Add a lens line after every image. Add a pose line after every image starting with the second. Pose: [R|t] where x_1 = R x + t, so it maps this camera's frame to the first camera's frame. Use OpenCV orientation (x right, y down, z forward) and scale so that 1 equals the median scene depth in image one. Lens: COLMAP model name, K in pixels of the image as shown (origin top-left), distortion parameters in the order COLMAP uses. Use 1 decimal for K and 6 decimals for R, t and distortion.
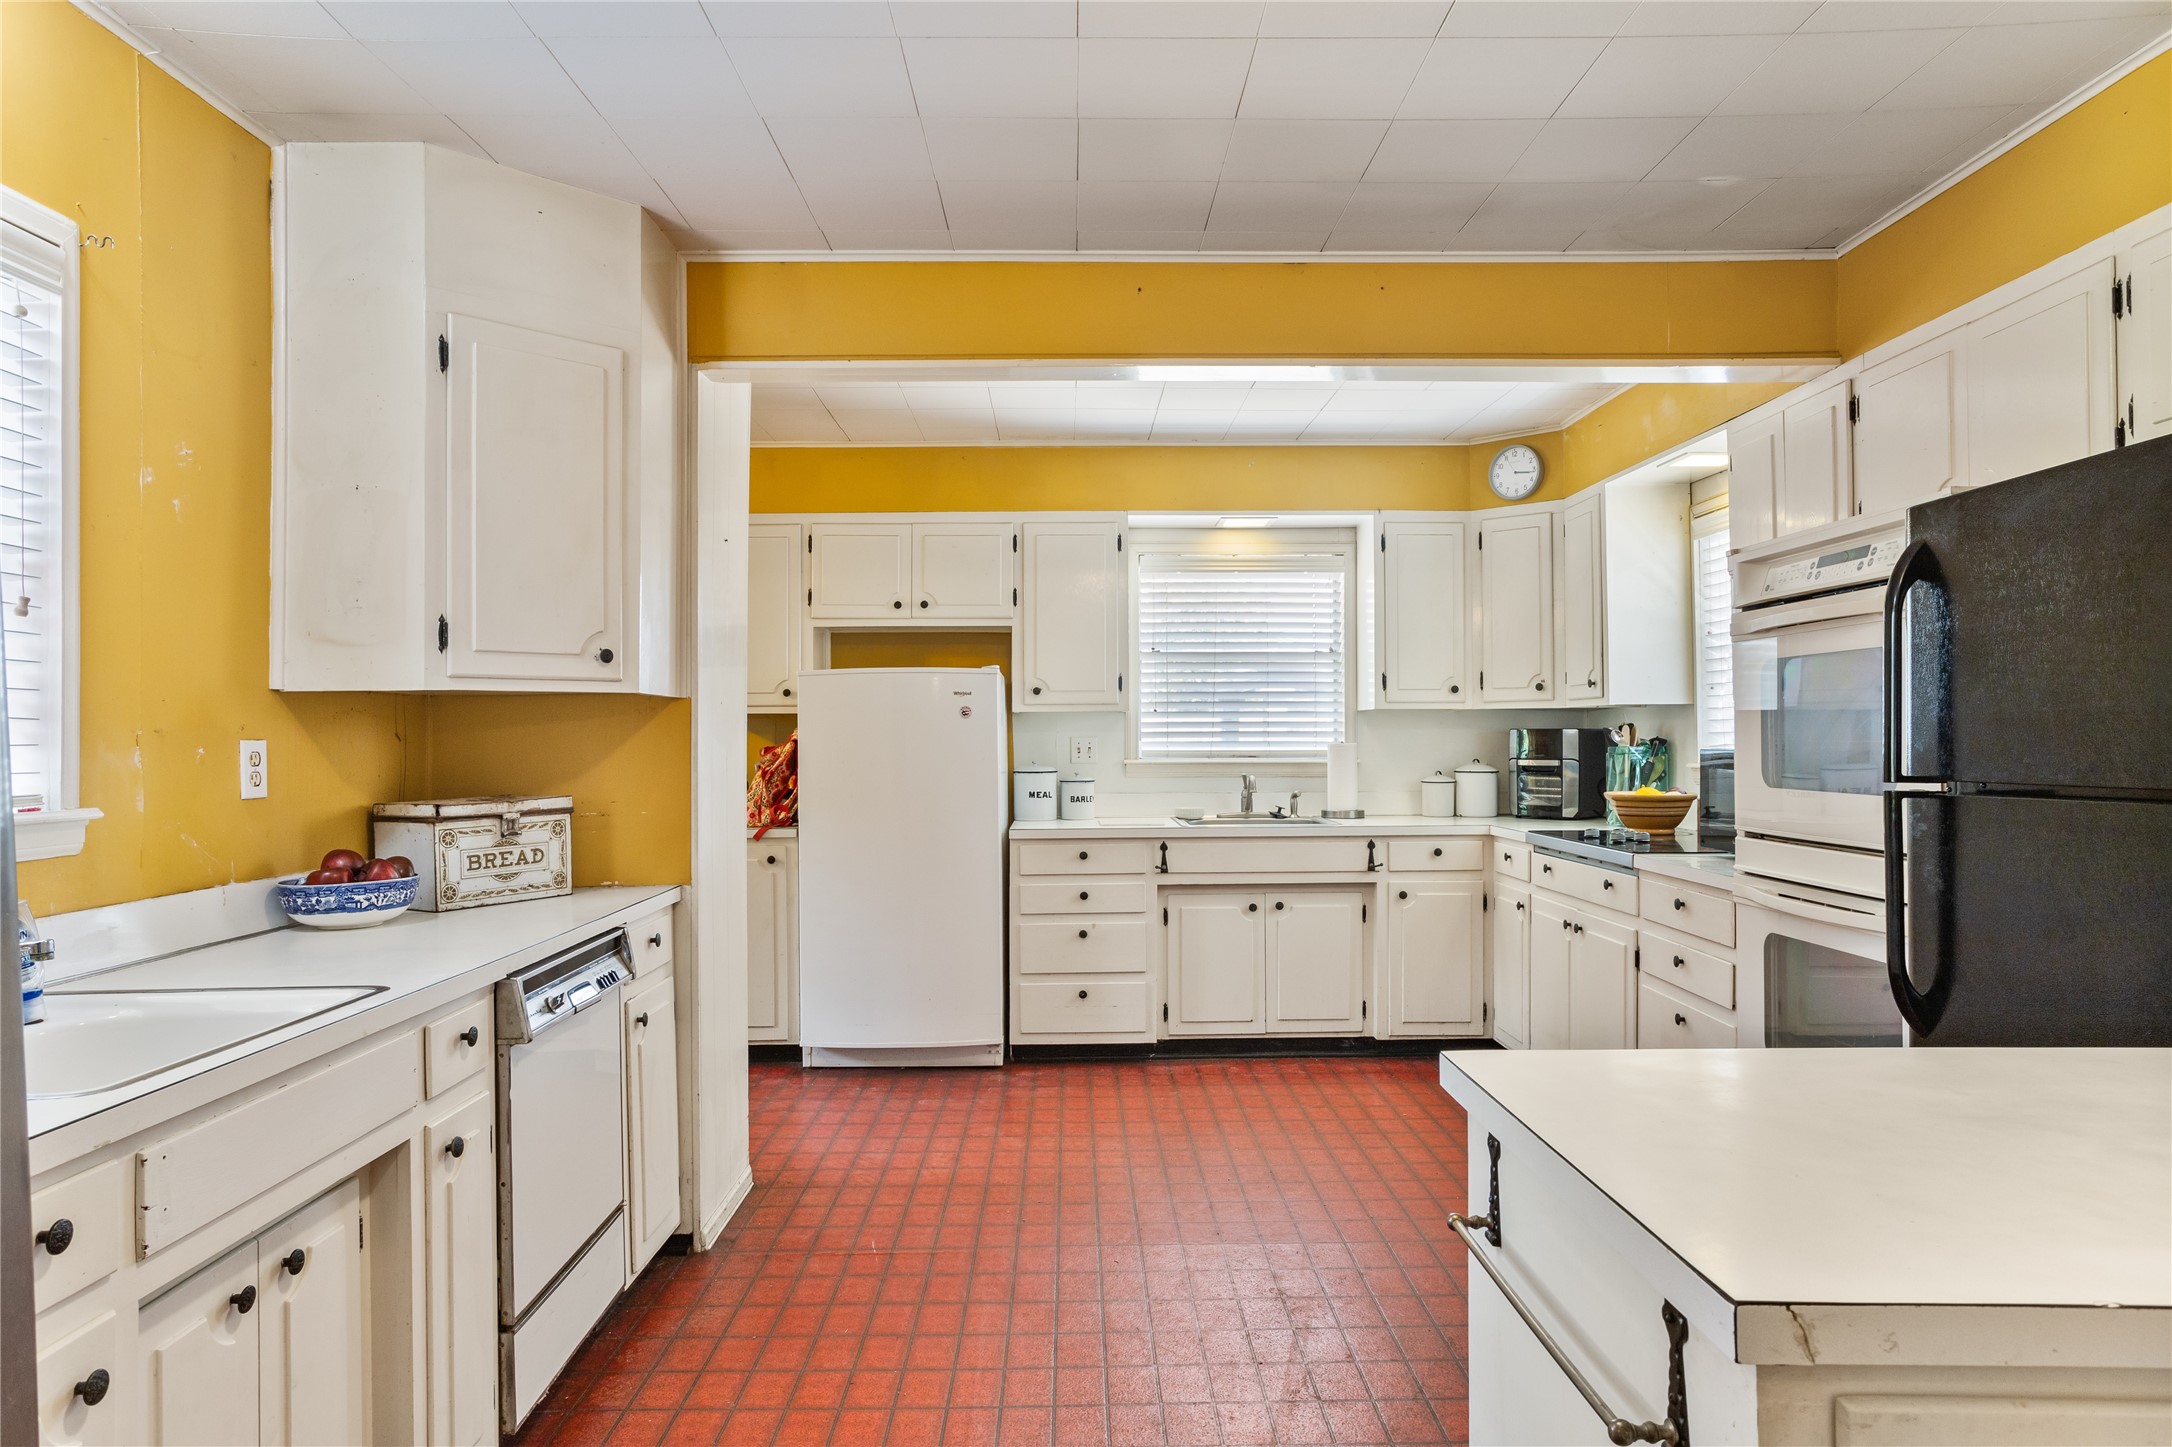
lens RADIAL K [[1377.6, 0, 1086.0], [0, 1377.6, 723.5], [0, 0, 1]] dist [-0.028431, 0.092624]
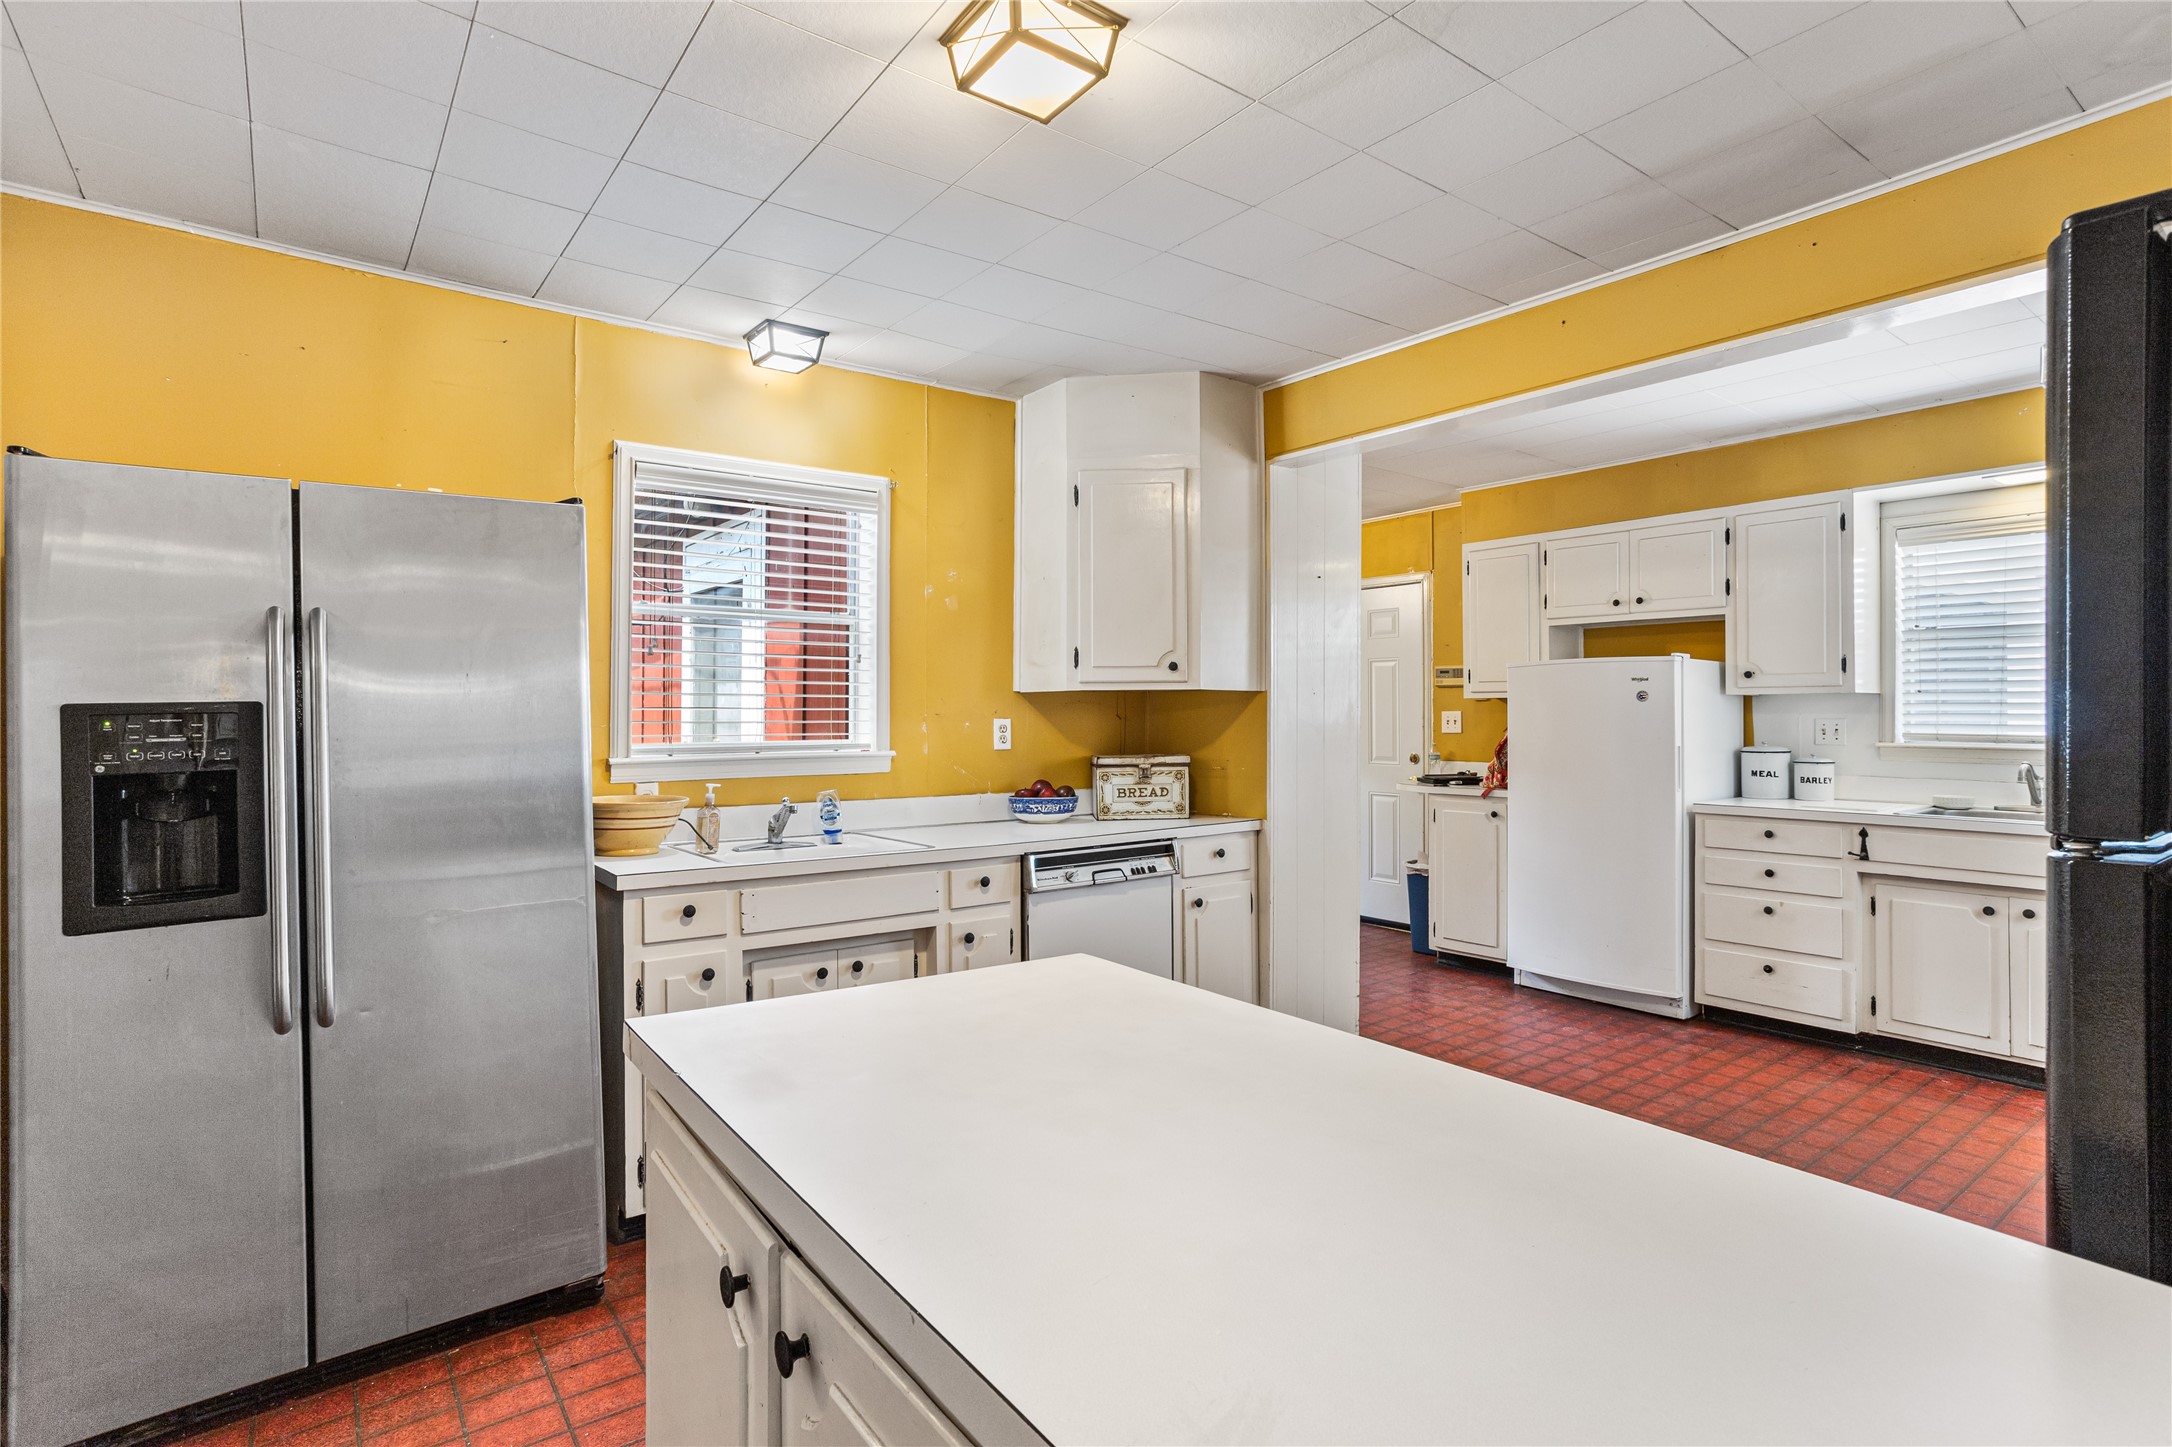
lens RADIAL K [[1096.5, 0, 1087.0], [0, 1096.5, 708.1], [0, 0, 1]] dist [-0.003028, 0.029413]
pose [[0.605144, 0.000817, -0.796116, 0.443505], [0.004738, 0.999978, 0.004628, -0.005954], [0.796102, -0.006573, 0.605127, 0.124081]]
